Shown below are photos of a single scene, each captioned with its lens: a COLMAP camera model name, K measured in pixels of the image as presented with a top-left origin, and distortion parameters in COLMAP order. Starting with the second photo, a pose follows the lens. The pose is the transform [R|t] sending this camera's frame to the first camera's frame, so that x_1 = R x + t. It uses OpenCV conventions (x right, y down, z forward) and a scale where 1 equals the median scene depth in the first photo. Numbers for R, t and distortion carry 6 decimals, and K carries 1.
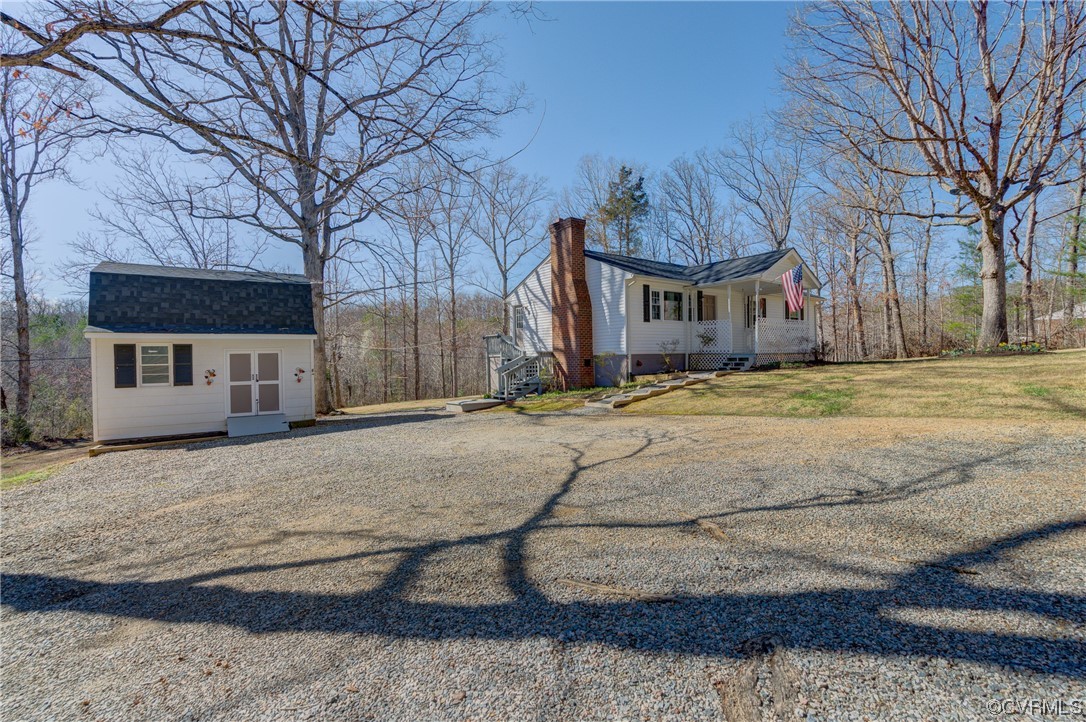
lens RADIAL K [[483.9, 0, 541.0], [0, 483.9, 361.1], [0, 0, 1]] dist [-0.020916, 0.000258]
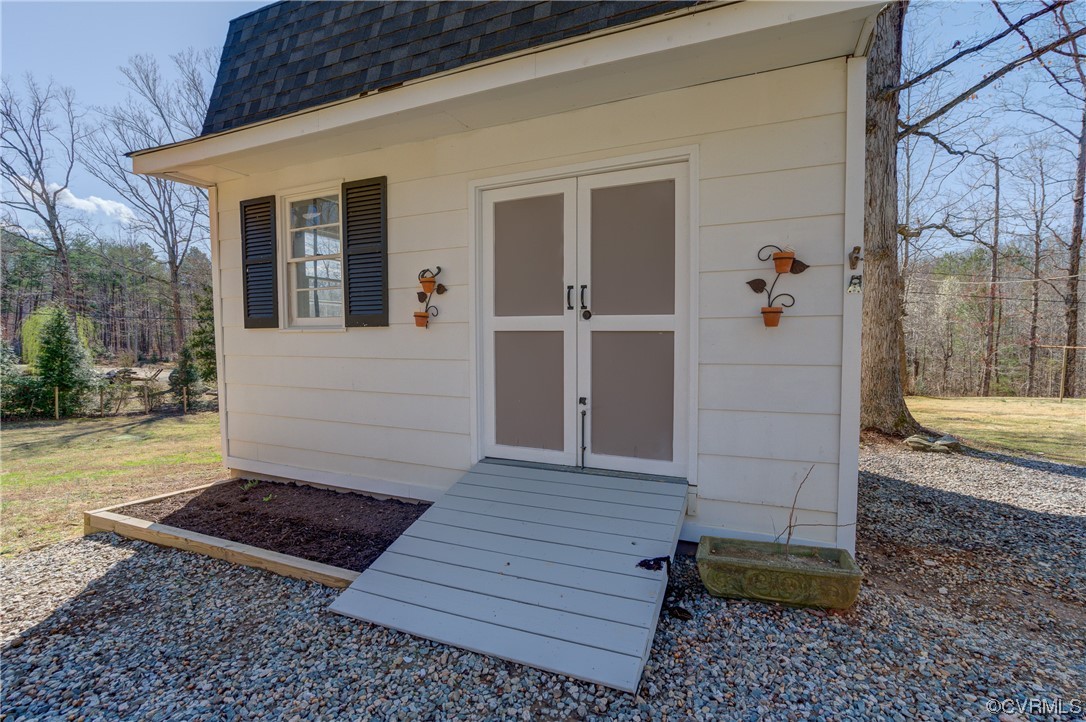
lens RADIAL K [[483.9, 0, 548.1], [0, 483.9, 355.6], [0, 0, 1]] dist [-0.020916, 0.000258]
pose [[0.524627, 0.058443, -0.849324, -0.420339], [-0.010301, 0.998004, 0.062311, 0.047722], [0.851270, -0.023941, 0.524182, 0.892064]]
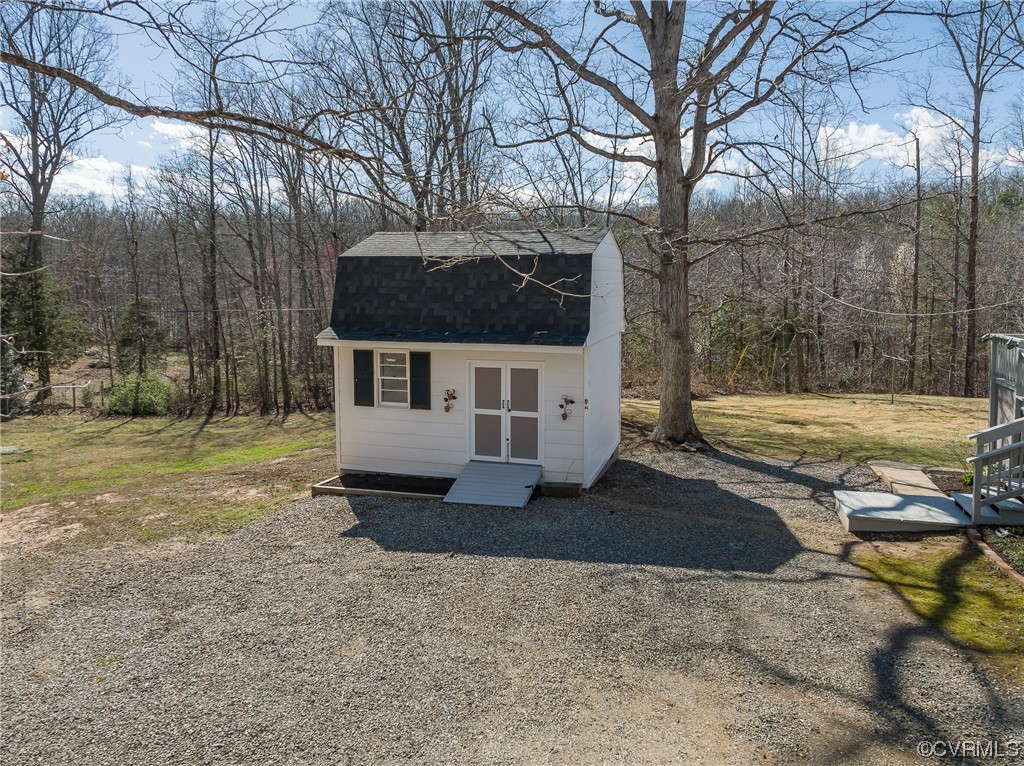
lens RADIAL K [[720.1, 0, 510.5], [0, 720.1, 334.0], [0, 0, 1]] dist [-0.047971, -0.000050]
pose [[0.621091, 0.085153, -0.779099, 0.160210], [-0.017075, 0.995314, 0.095173, -0.157544], [0.783553, -0.045808, 0.619635, 0.418523]]
